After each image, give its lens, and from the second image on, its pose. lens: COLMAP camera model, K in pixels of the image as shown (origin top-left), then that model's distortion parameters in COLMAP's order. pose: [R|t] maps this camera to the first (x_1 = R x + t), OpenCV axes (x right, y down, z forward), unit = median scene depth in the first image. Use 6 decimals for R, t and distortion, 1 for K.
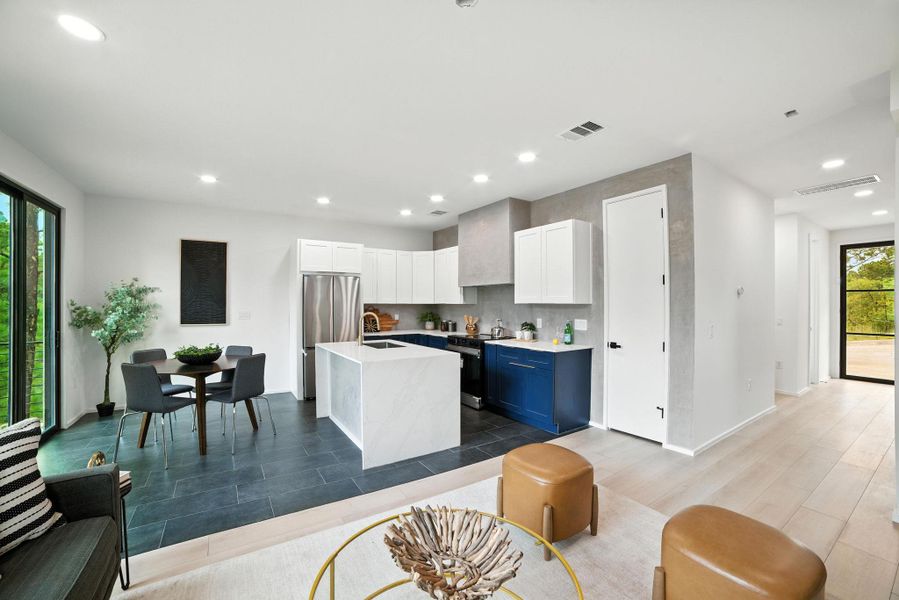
lens RADIAL K [[372.3, 0, 449.1], [0, 372.3, 307.3], [0, 0, 1]] dist [-0.106948, 0.042526]
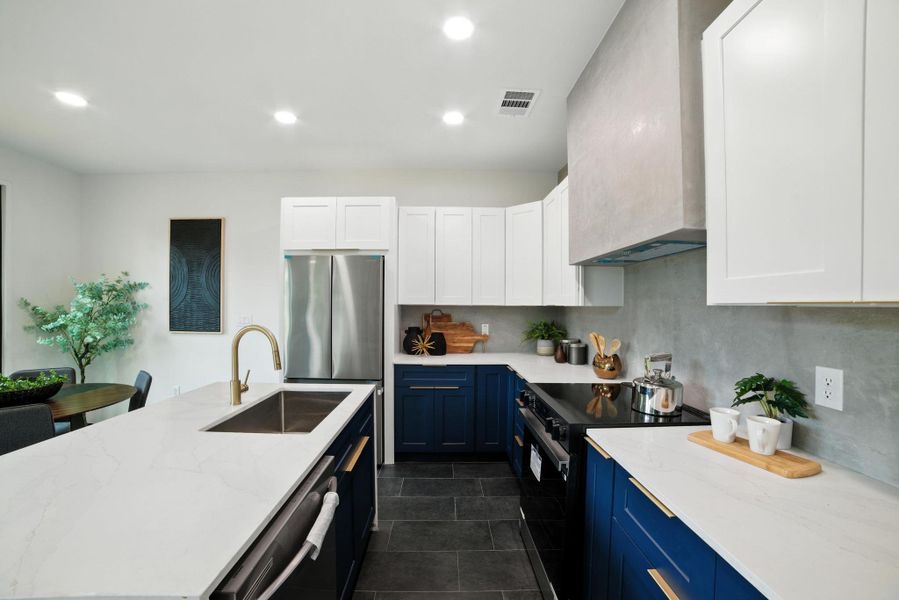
lens RADIAL K [[372.3, 0, 449.1], [0, 372.3, 307.3], [0, 0, 1]] dist [-0.106948, 0.042526]
pose [[0.846594, 0.006568, -0.532198, 0.153474], [-0.009272, 0.999954, -0.002409, -0.006232], [0.532158, 0.006973, 0.846616, 0.673799]]
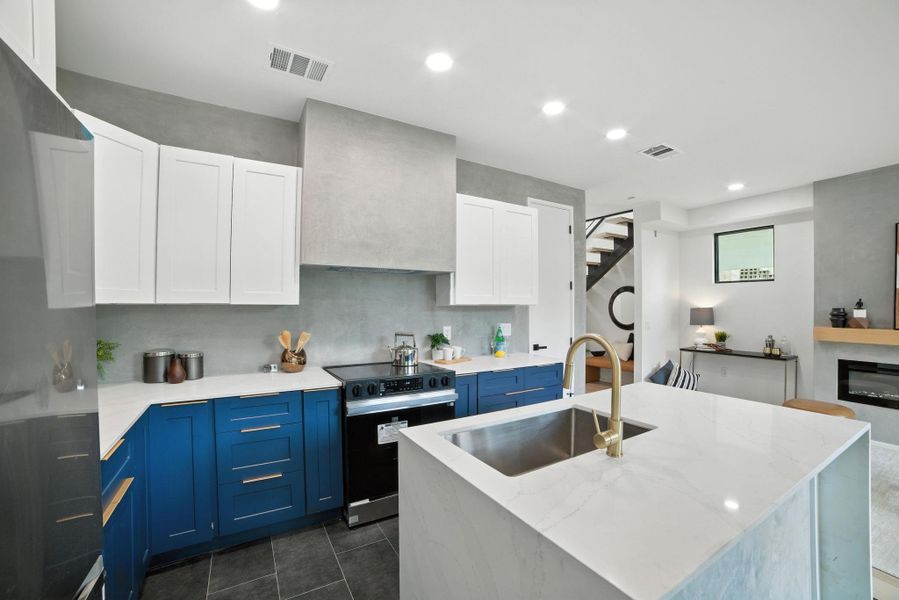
lens RADIAL K [[372.3, 0, 449.1], [0, 372.3, 307.3], [0, 0, 1]] dist [-0.106948, 0.042526]
pose [[0.052681, -0.001894, 0.998610, -0.453250], [0.007099, 0.999974, 0.001522, -0.006373], [-0.998586, 0.007008, 0.052693, 0.956821]]
